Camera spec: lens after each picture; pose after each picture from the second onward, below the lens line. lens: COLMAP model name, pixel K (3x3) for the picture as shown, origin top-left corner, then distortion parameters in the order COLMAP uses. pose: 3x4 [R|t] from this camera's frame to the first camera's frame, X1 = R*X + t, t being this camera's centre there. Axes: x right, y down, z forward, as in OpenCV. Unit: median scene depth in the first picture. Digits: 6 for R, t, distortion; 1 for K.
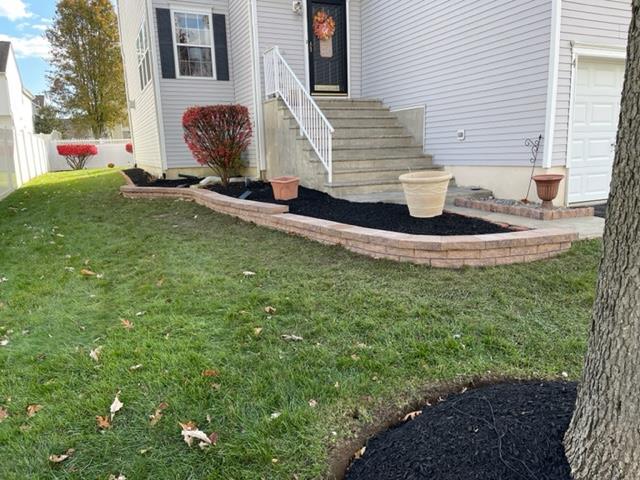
lens RADIAL K [[482.5, 0, 318.2], [0, 482.5, 241.5], [0, 0, 1]] dist [0.007660, -0.021102]
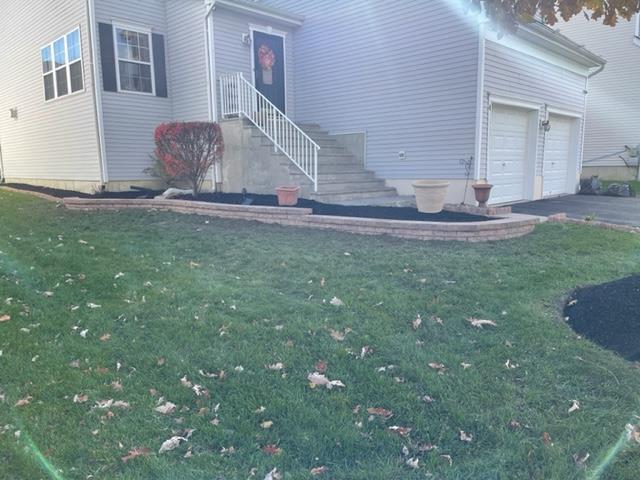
lens RADIAL K [[482.5, 0, 320.4], [0, 482.5, 240.9], [0, 0, 1]] dist [0.007660, -0.021102]
pose [[0.929127, -0.036774, 0.367927, -0.356213], [0.052434, 0.998090, -0.032653, 0.035457], [-0.366024, 0.049631, 0.929281, -0.098736]]
